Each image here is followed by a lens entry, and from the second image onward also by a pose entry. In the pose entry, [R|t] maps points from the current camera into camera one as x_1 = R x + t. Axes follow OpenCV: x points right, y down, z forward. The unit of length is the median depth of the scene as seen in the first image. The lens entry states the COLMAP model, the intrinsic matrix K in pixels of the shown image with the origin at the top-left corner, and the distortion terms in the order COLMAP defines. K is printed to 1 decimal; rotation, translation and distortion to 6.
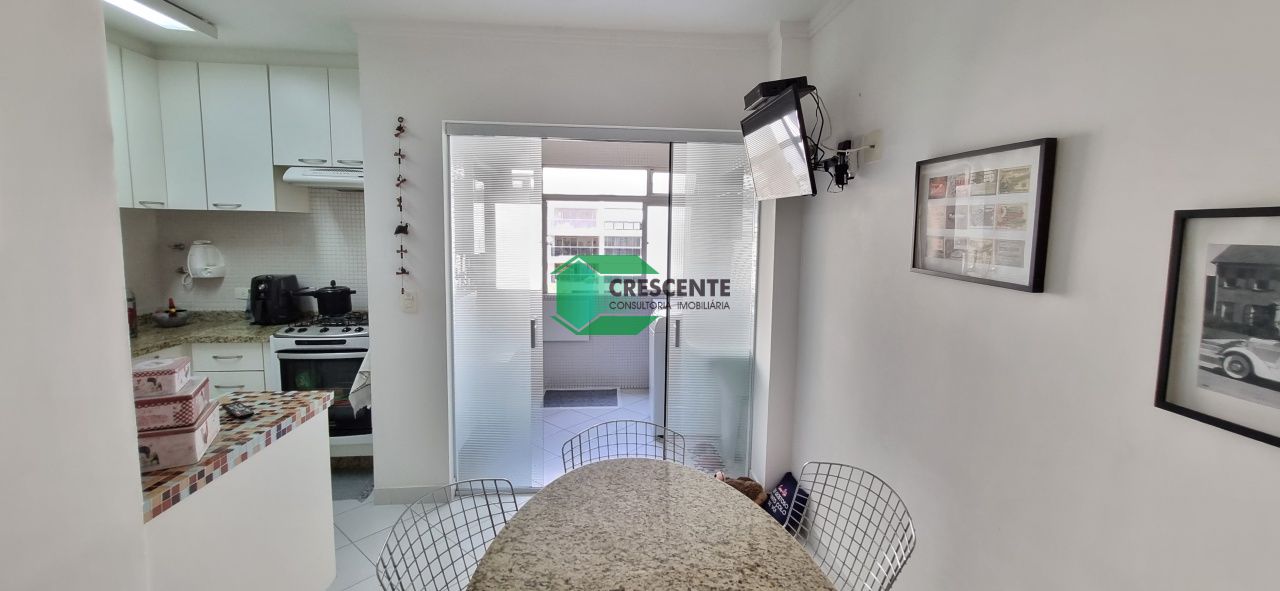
lens RADIAL K [[504.4, 0, 644.8], [0, 504.4, 283.4], [0, 0, 1]] dist [0.002296, -0.001404]
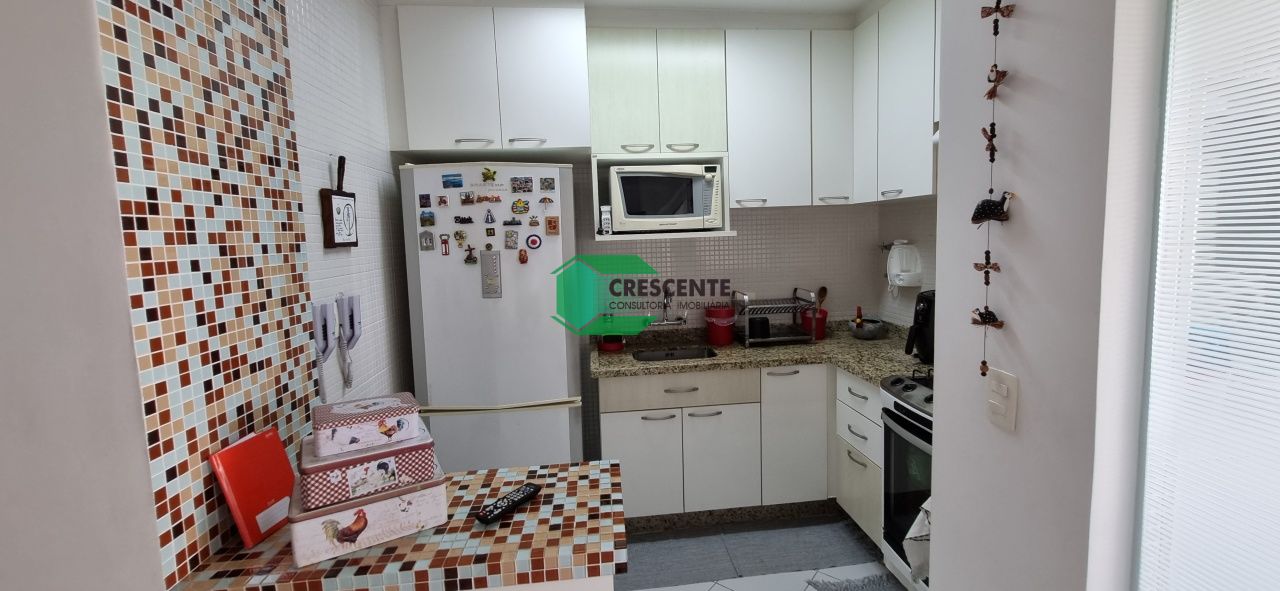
lens RADIAL K [[504.4, 0, 662.4], [0, 504.4, 277.1], [0, 0, 1]] dist [0.002296, -0.001404]
pose [[0.040919, 0.068642, -0.996802, -0.160167], [-0.075013, 0.995033, 0.065440, -0.093493], [0.996343, 0.072095, 0.045865, 1.104576]]
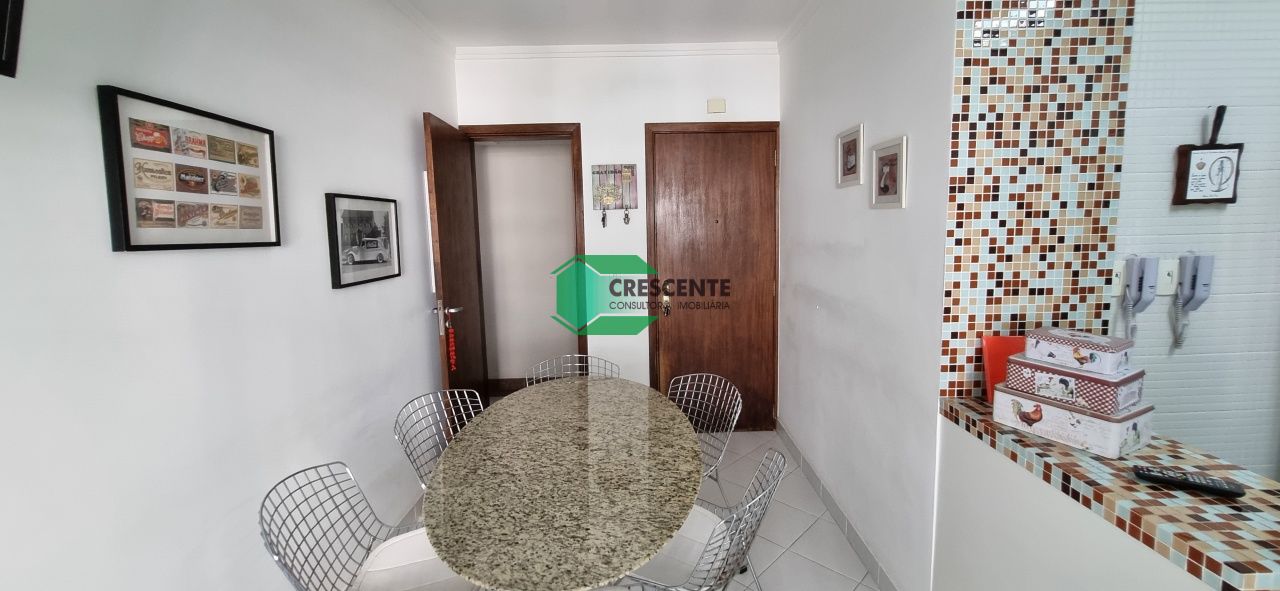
lens RADIAL K [[504.4, 0, 638.2], [0, 504.4, 285.4], [0, 0, 1]] dist [0.002296, -0.001404]
pose [[-0.997235, -0.005371, 0.074113, -0.187255], [0.011676, 0.973668, 0.227670, -0.117820], [-0.073385, 0.227906, -0.970914, 1.525880]]
